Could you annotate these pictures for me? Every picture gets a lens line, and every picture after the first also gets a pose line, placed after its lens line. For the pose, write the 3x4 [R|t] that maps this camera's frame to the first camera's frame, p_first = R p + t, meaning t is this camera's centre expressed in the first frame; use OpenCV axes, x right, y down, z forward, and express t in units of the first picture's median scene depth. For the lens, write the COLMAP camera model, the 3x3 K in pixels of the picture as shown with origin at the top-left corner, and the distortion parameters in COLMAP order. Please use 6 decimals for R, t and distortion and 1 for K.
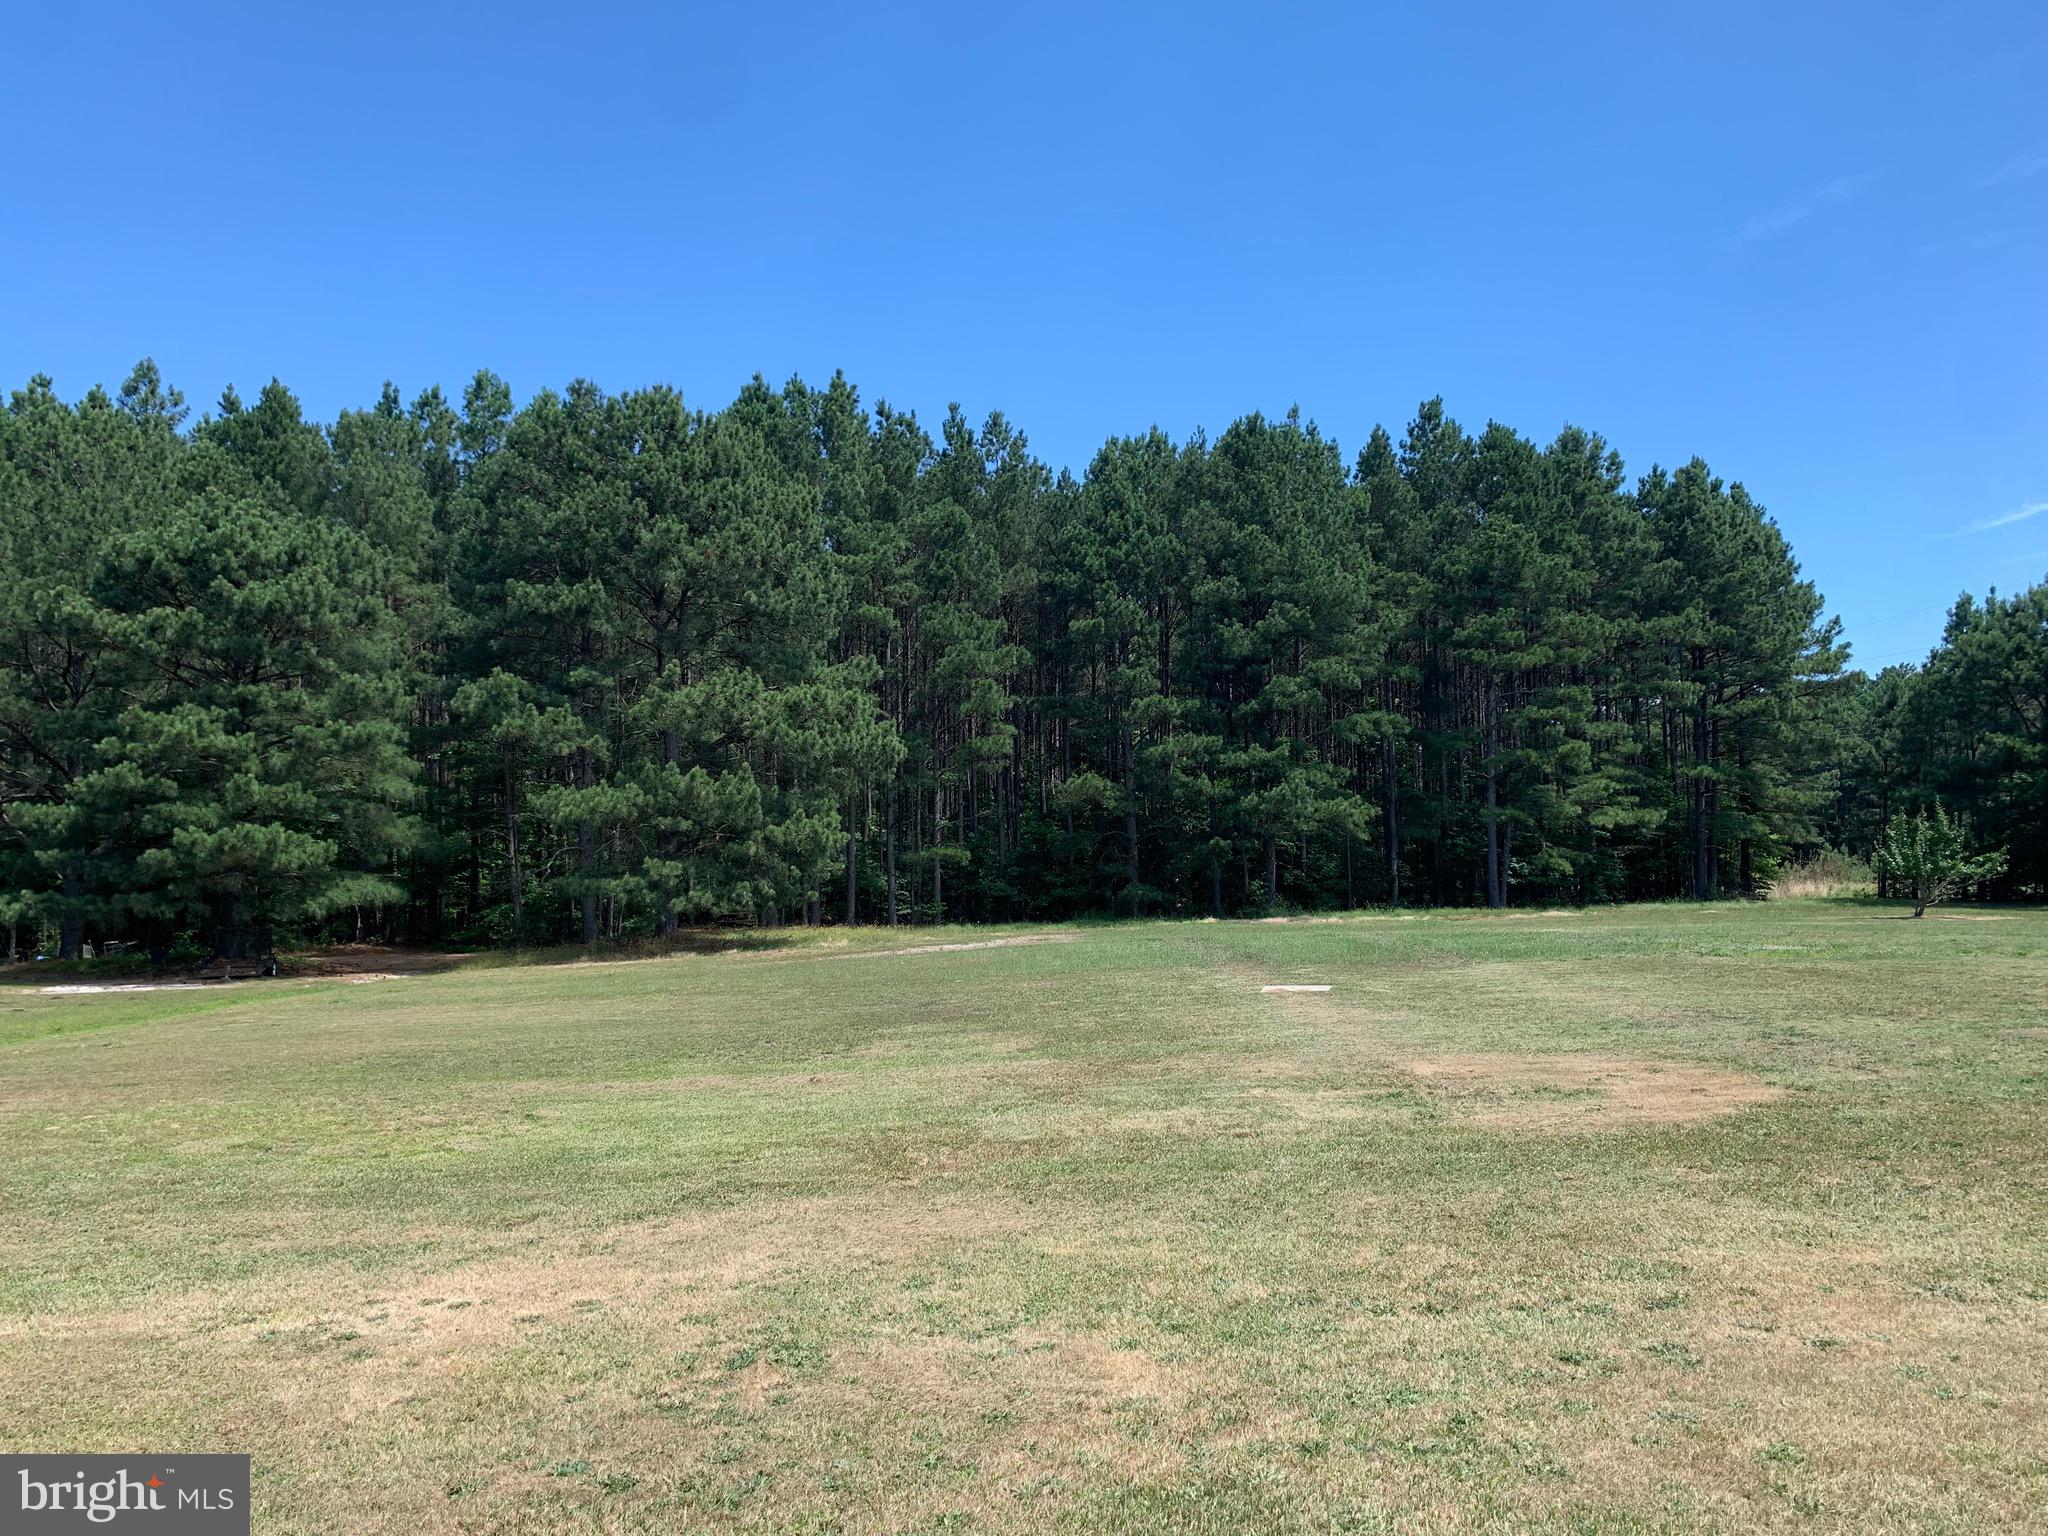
lens RADIAL K [[1552.2, 0, 1013.4], [0, 1552.2, 759.9], [0, 0, 1]] dist [0.047788, -0.063442]
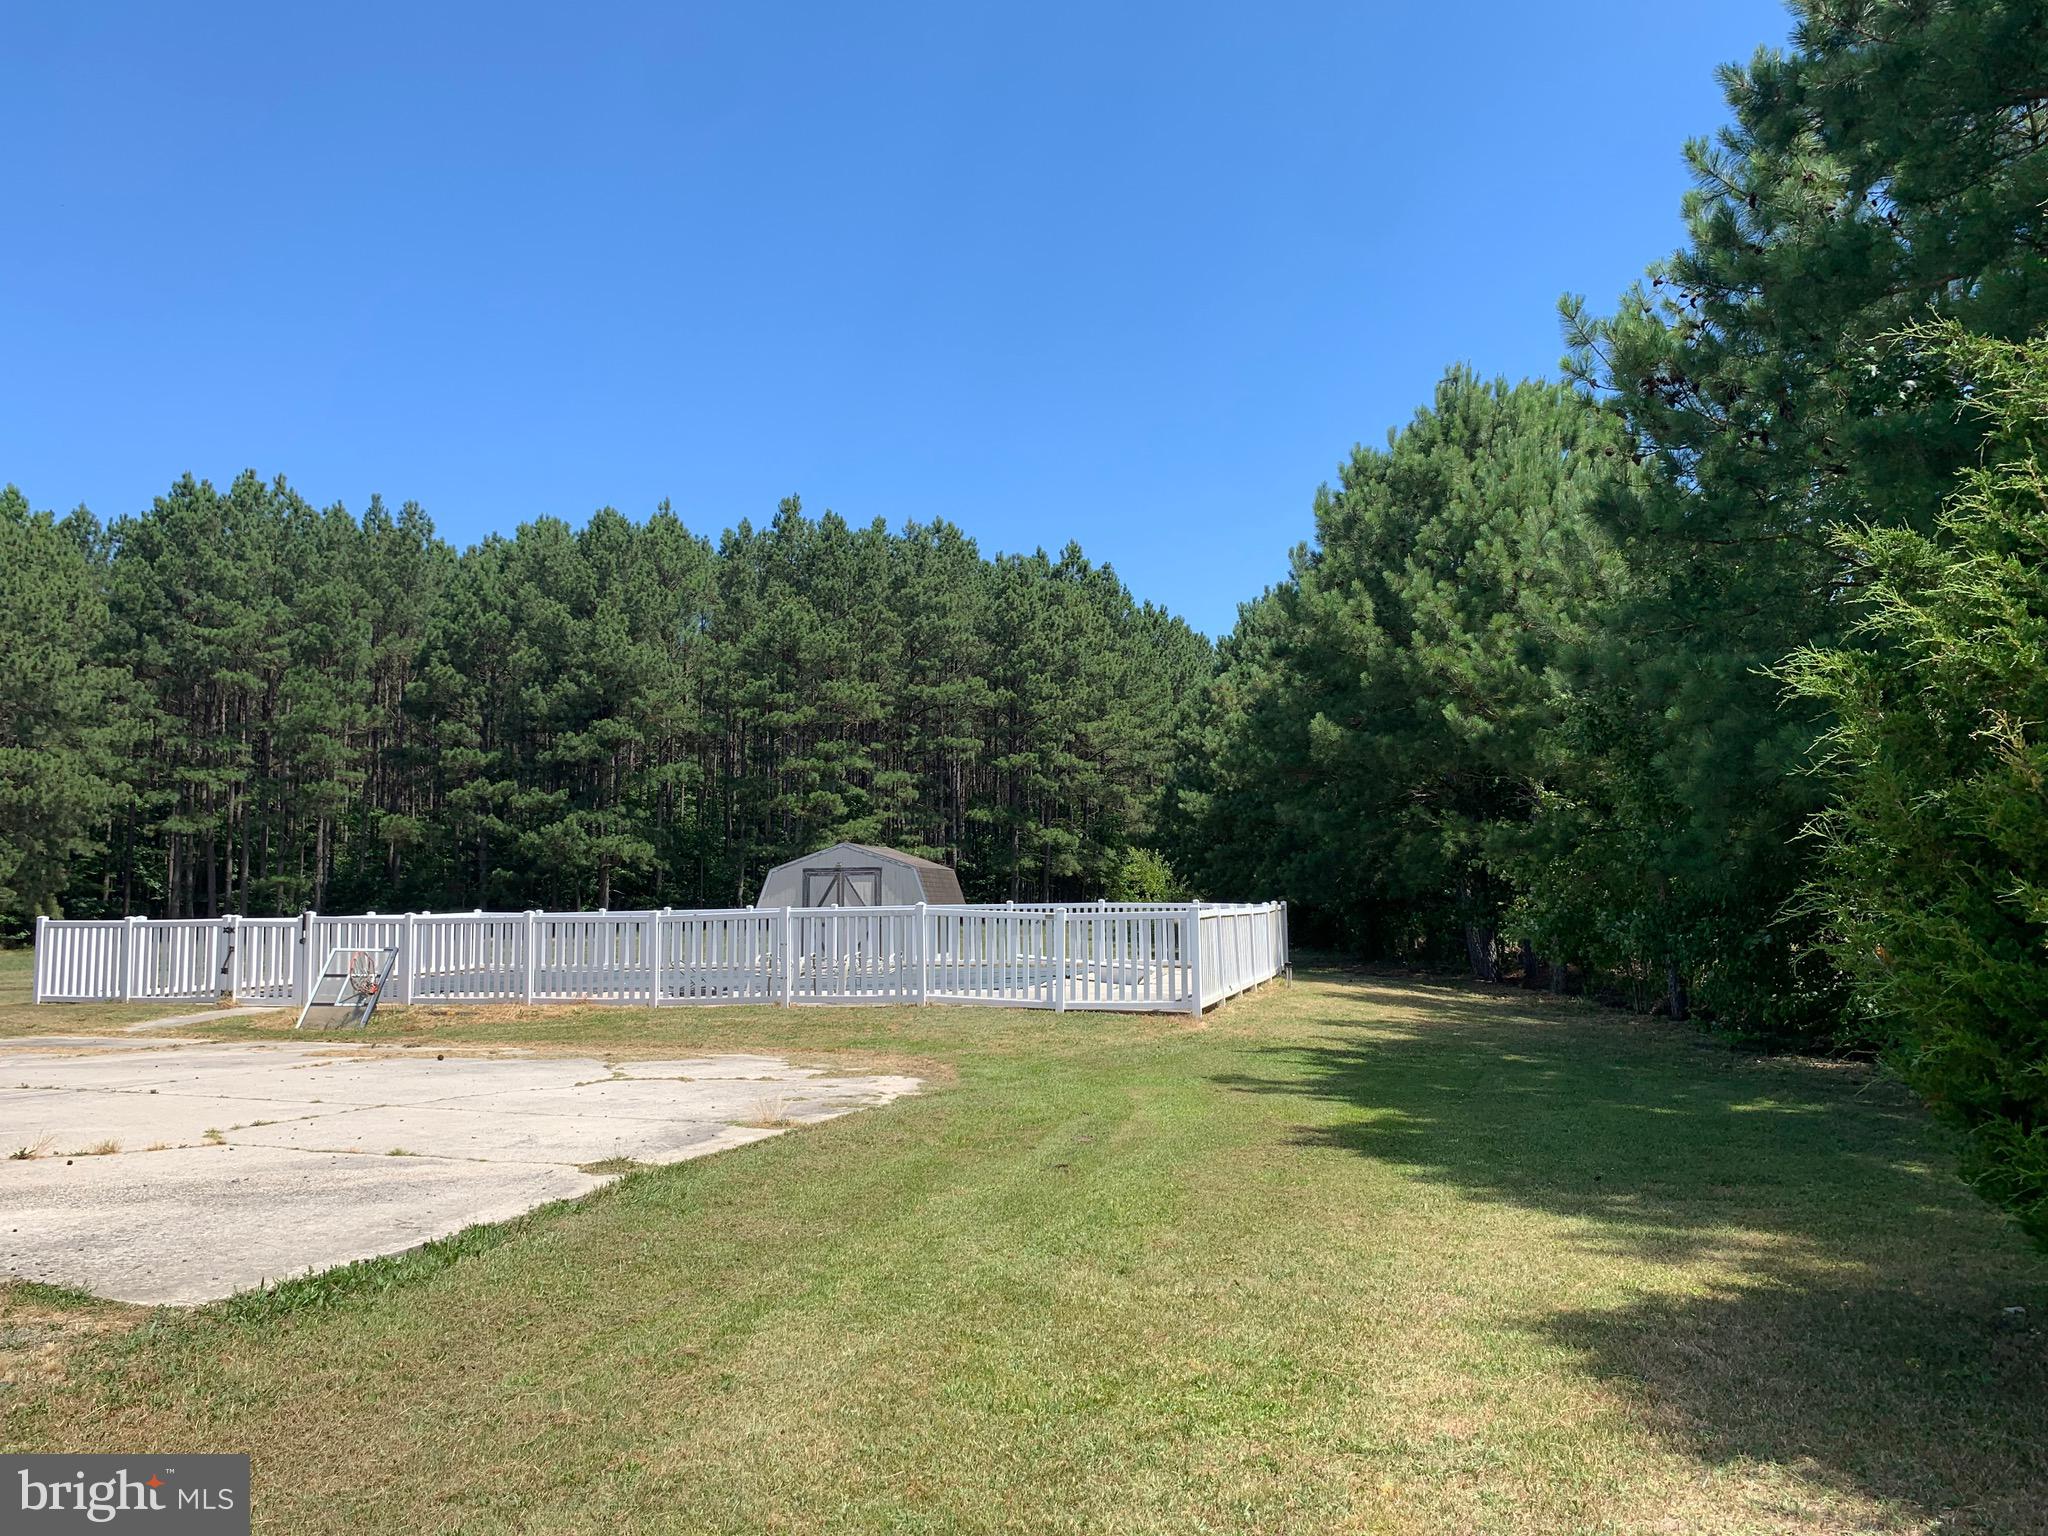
lens RADIAL K [[1552.2, 0, 1019.8], [0, 1552.2, 763.2], [0, 0, 1]] dist [0.047788, -0.063442]
pose [[0.999981, 0.002178, -0.005738, 1.125714], [-0.002192, 0.999995, -0.002436, -0.060551], [0.005733, 0.002448, 0.999981, -0.433364]]
